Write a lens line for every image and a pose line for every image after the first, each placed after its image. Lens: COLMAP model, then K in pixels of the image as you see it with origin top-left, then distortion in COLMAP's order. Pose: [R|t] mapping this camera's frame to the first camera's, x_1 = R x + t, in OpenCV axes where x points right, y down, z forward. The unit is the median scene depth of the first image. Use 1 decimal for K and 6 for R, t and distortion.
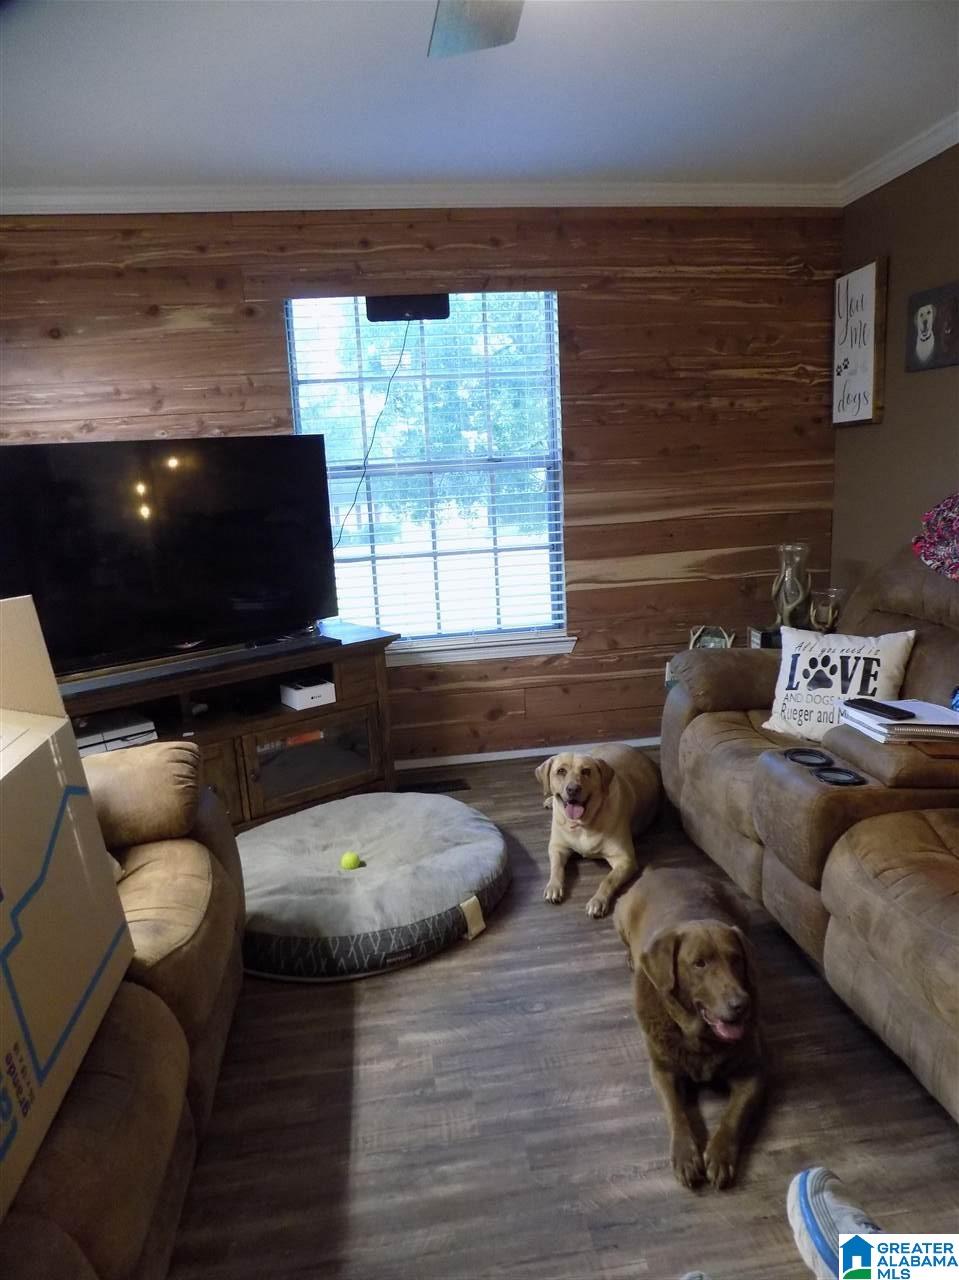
lens RADIAL K [[867.7, 0, 484.1], [0, 867.7, 648.0], [0, 0, 1]] dist [-0.069531, 0.063912]
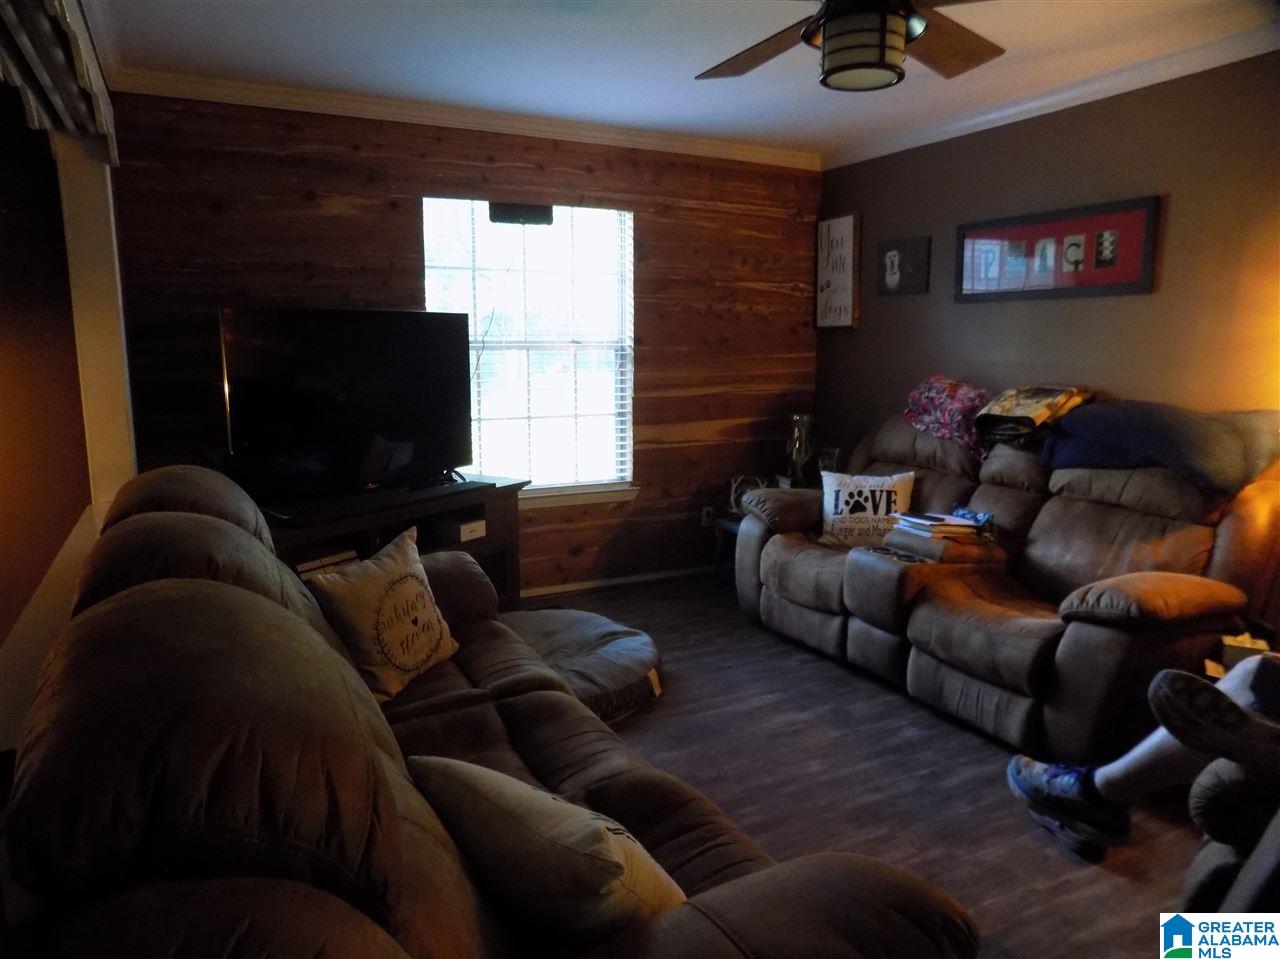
lens RADIAL K [[867.7, 0, 640.0], [0, 867.7, 479.5], [0, 0, 1]] dist [-0.069531, 0.063912]
pose [[0.943862, 0.000702, 0.330340, -0.334203], [0.019249, 0.998182, -0.057120, 0.052826], [-0.329780, 0.060272, 0.942132, -0.185176]]
